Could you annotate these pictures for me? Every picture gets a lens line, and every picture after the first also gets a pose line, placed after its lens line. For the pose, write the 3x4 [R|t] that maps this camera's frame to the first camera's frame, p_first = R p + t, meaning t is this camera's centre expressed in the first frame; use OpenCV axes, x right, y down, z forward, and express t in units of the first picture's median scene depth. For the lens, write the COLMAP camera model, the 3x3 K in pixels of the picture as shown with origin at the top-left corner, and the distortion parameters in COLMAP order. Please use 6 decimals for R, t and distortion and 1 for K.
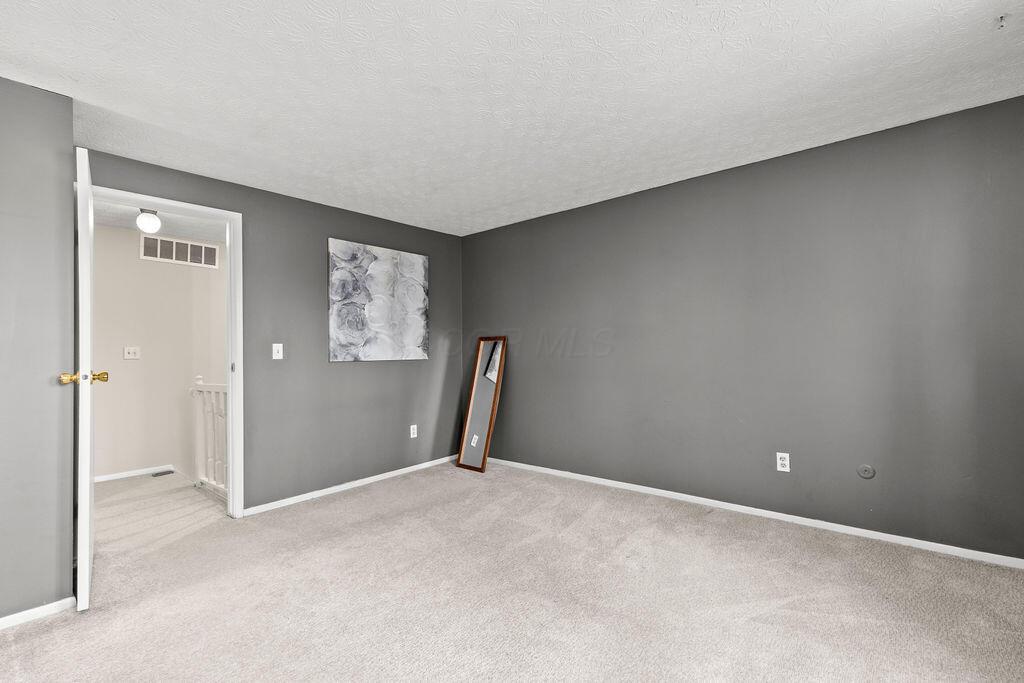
lens RADIAL K [[468.3, 0, 519.0], [0, 468.3, 346.5], [0, 0, 1]] dist [0.012182, 0.000007]
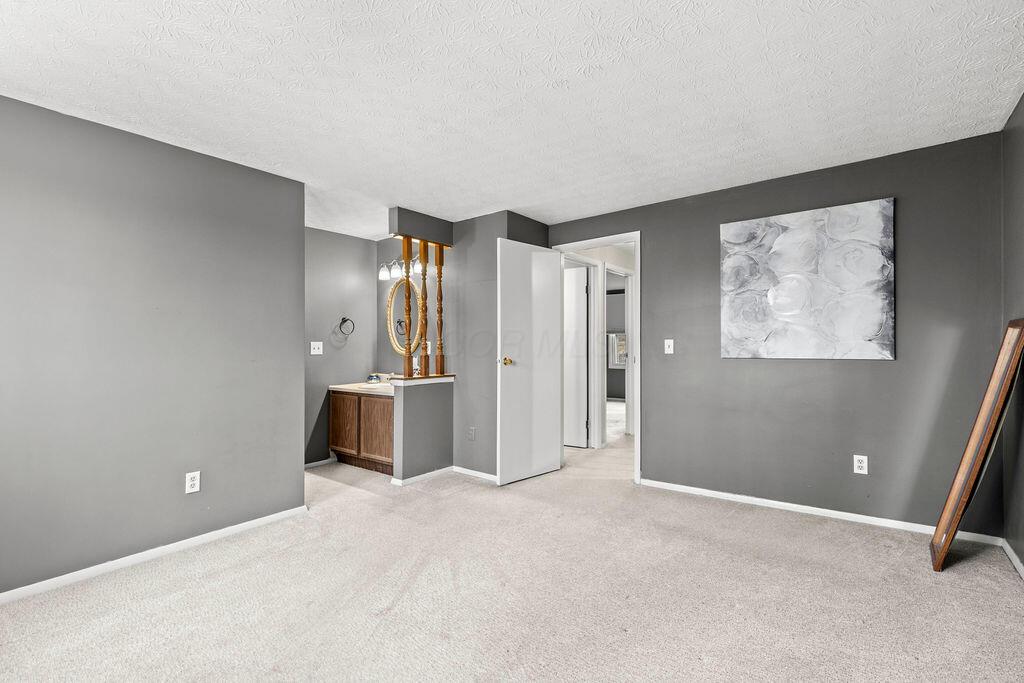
lens RADIAL K [[468.3, 0, 519.0], [0, 468.3, 346.5], [0, 0, 1]] dist [0.012182, 0.000007]
pose [[0.041414, 0.010029, -0.999092, 0.483906], [0.014989, 0.999831, 0.010658, -0.005607], [0.999030, -0.015417, 0.041257, 0.528832]]
